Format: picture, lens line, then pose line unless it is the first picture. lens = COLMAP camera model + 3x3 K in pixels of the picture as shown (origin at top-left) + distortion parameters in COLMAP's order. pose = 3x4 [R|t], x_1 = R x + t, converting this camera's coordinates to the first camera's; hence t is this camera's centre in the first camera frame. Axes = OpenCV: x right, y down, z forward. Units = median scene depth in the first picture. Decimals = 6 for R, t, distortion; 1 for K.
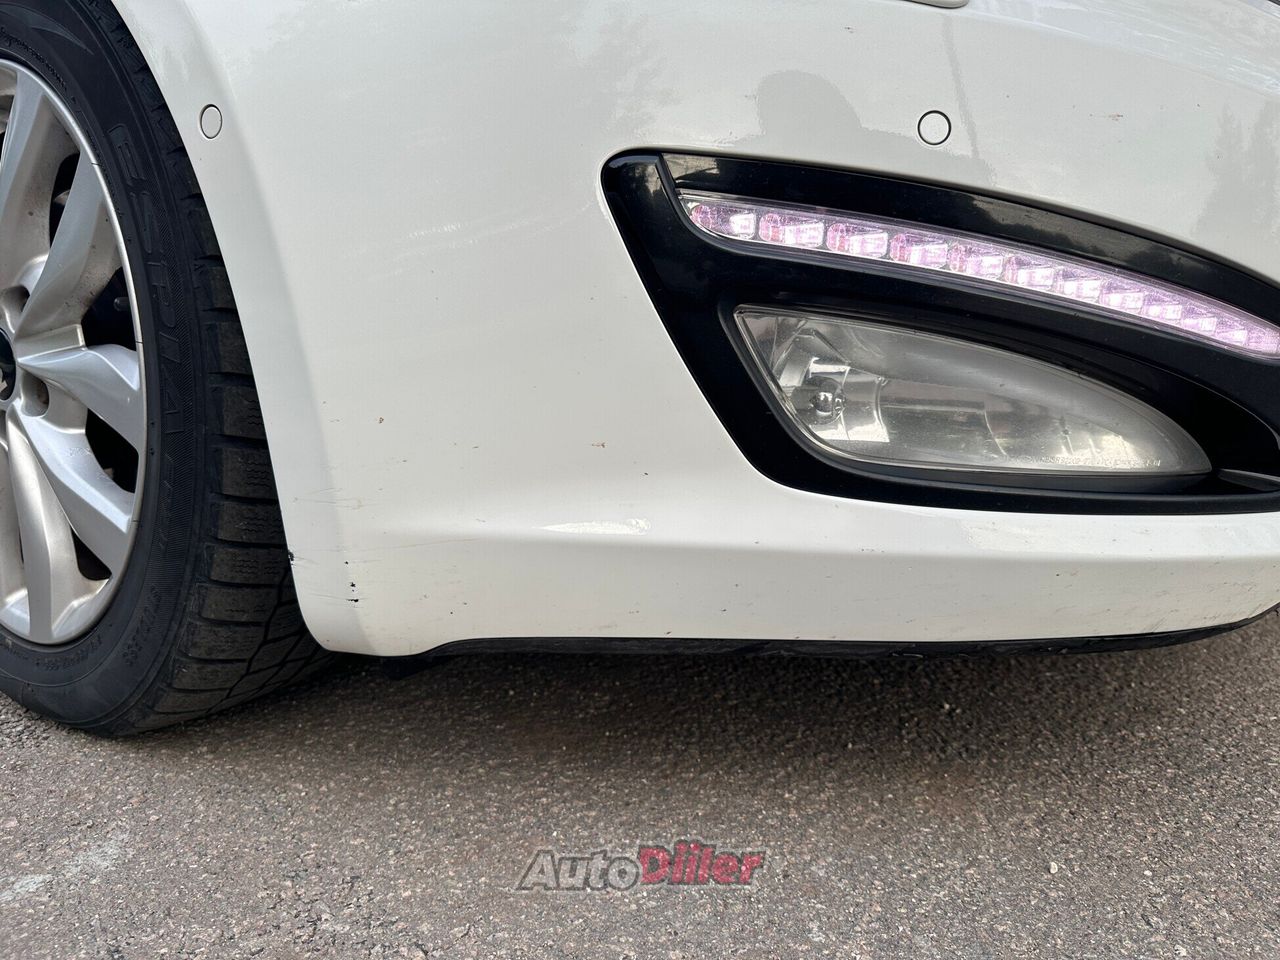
lens RADIAL K [[901.1, 0, 642.6], [0, 901.1, 475.1], [0, 0, 1]] dist [0.038952, -0.049922]
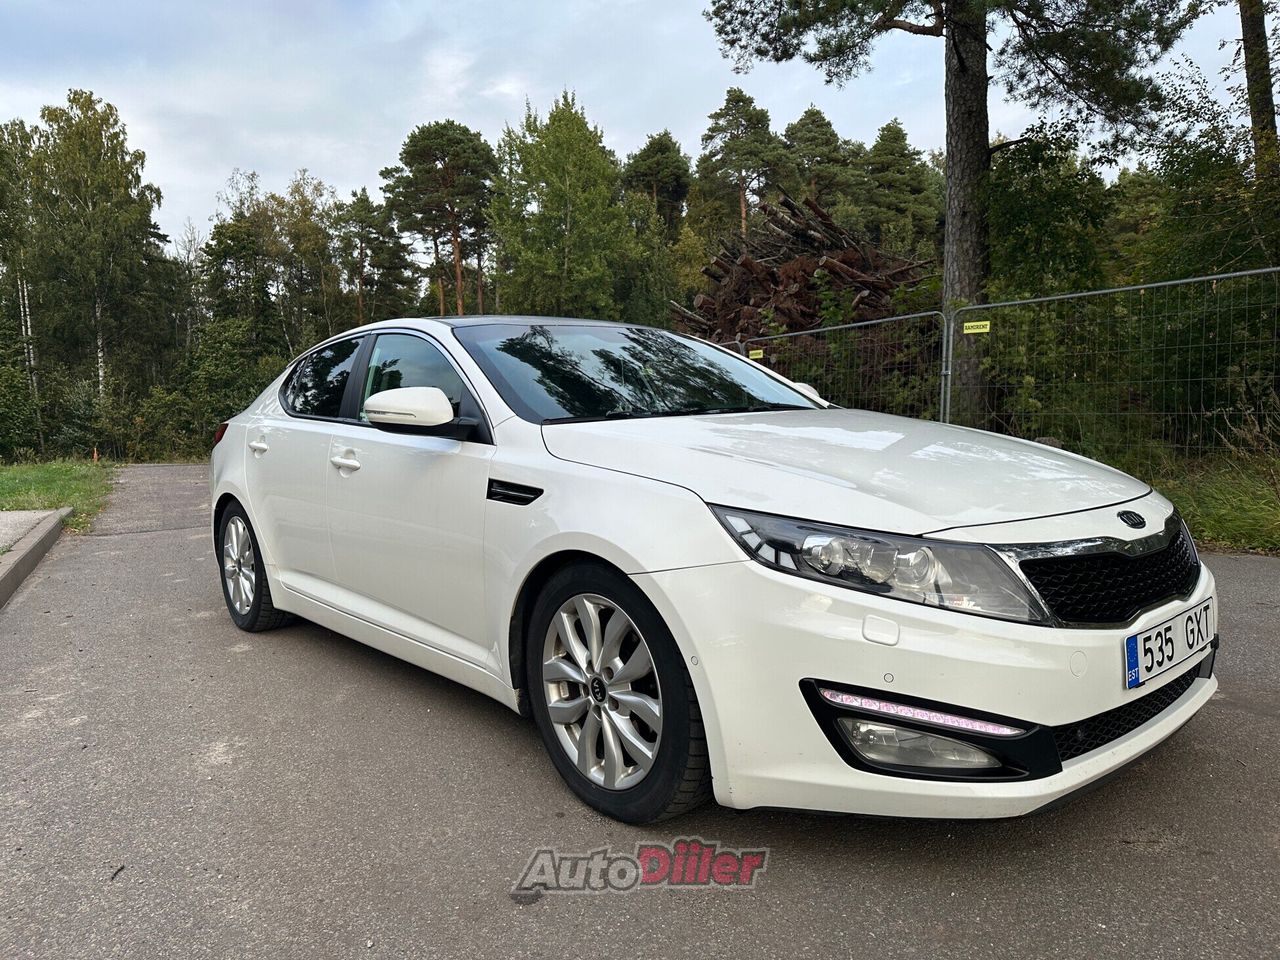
lens RADIAL K [[901.1, 0, 654.0], [0, 901.1, 484.5], [0, 0, 1]] dist [0.038952, -0.049922]
pose [[0.969894, -0.021330, -0.242592, 0.201572], [0.000091, 0.996189, -0.087225, -0.594419], [0.243528, 0.084577, 0.966199, -2.036205]]
